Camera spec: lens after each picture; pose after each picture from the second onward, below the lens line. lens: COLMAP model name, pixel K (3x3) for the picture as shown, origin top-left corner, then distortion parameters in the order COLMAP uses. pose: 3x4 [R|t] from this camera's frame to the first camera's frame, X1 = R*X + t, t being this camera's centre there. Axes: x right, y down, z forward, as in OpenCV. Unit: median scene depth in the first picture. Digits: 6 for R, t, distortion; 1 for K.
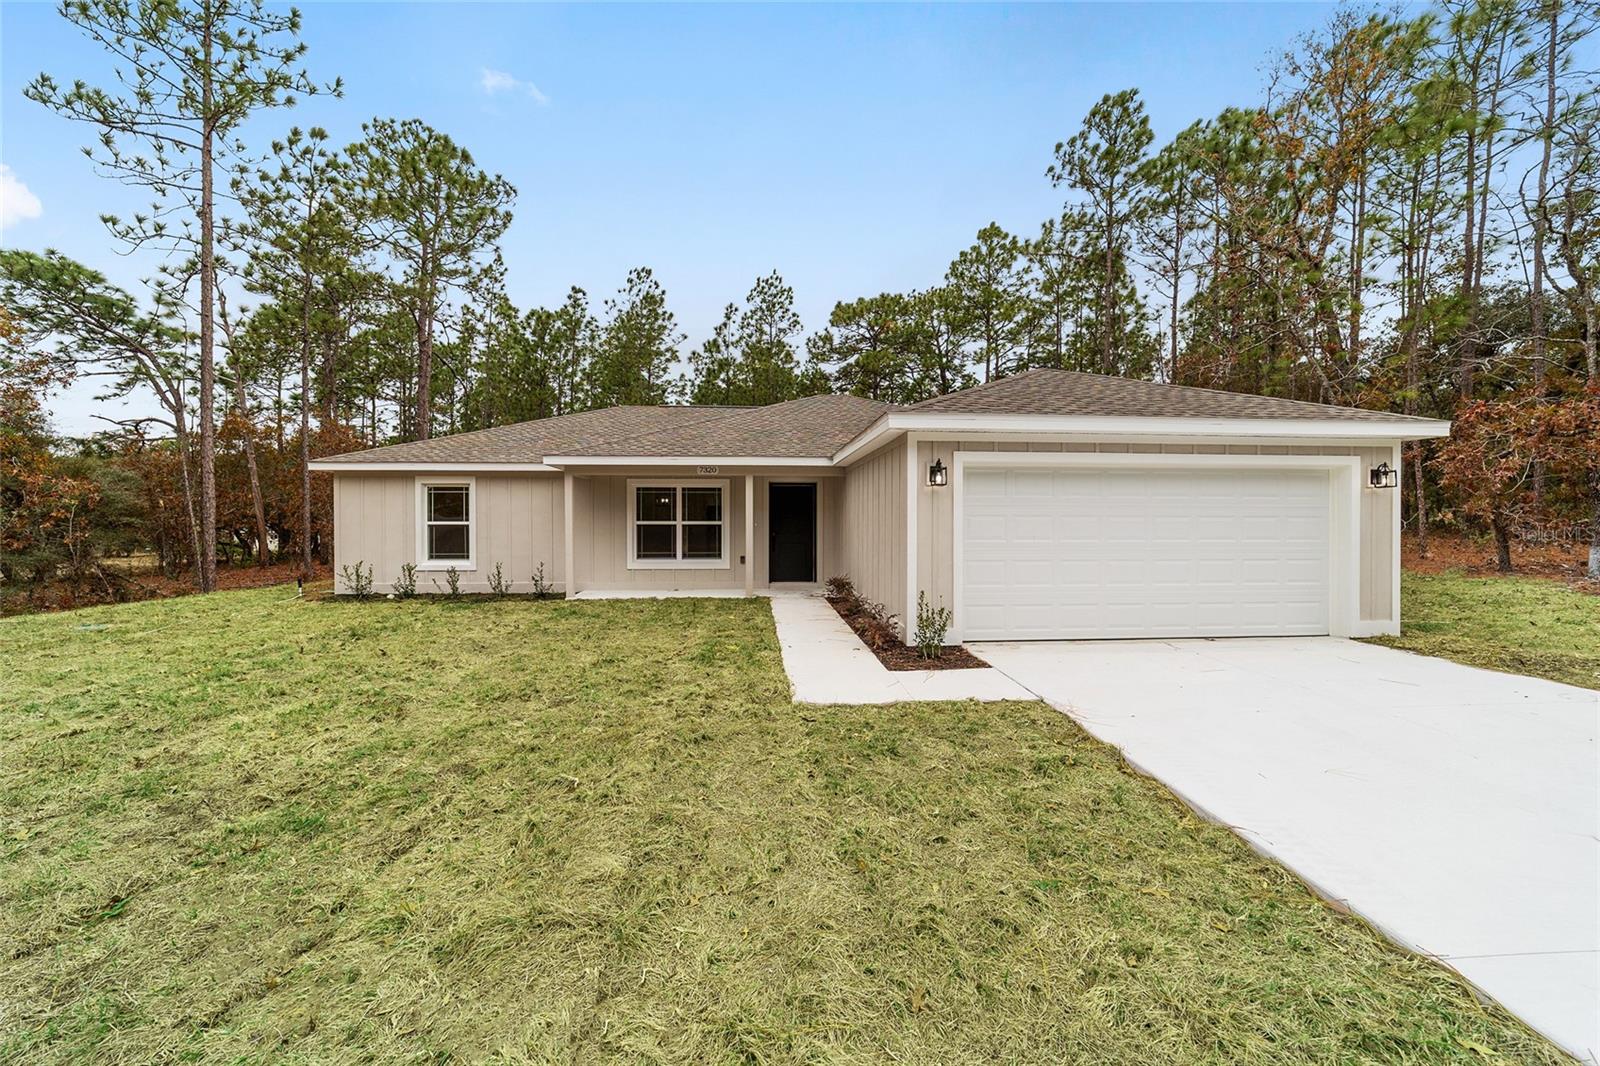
lens RADIAL K [[607.4, 0, 799.4], [0, 607.4, 527.9], [0, 0, 1]] dist [-0.012463, 0.000245]
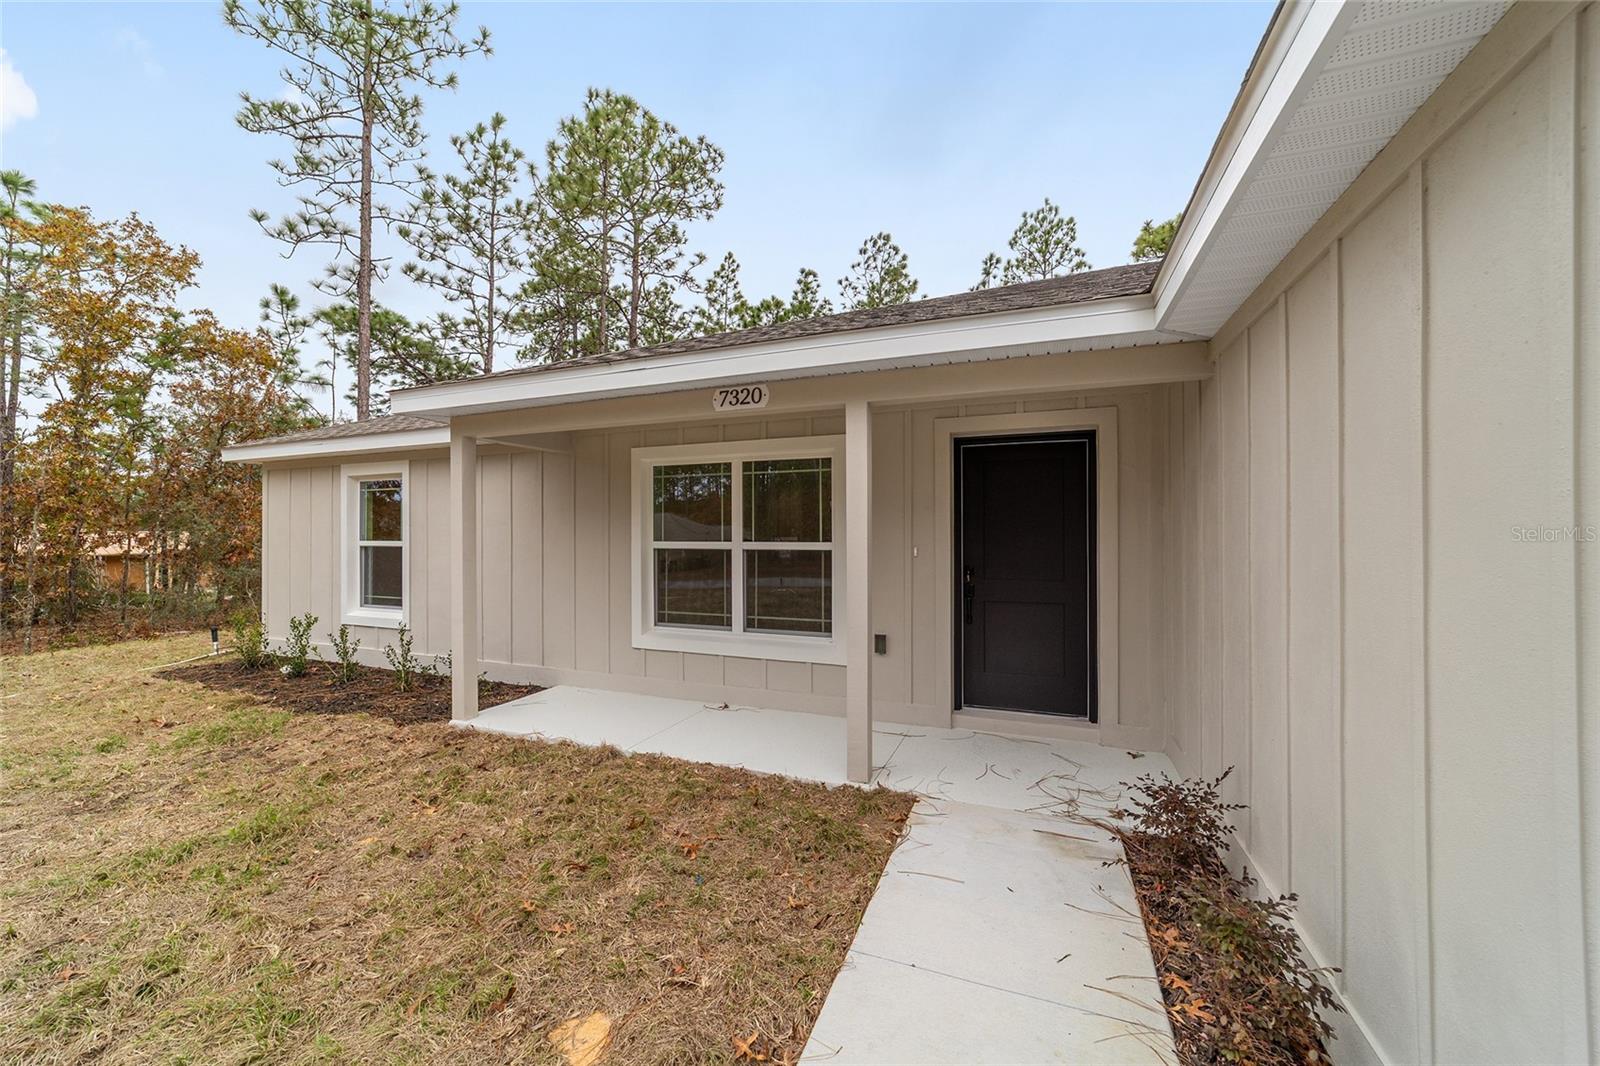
lens RADIAL K [[607.4, 0, 799.4], [0, 607.4, 527.9], [0, 0, 1]] dist [-0.012463, 0.000245]
pose [[0.897700, -0.004583, -0.440583, 0.028905], [-0.004325, 0.999806, -0.019213, -0.012599], [0.440586, 0.019153, 0.897506, 0.633326]]
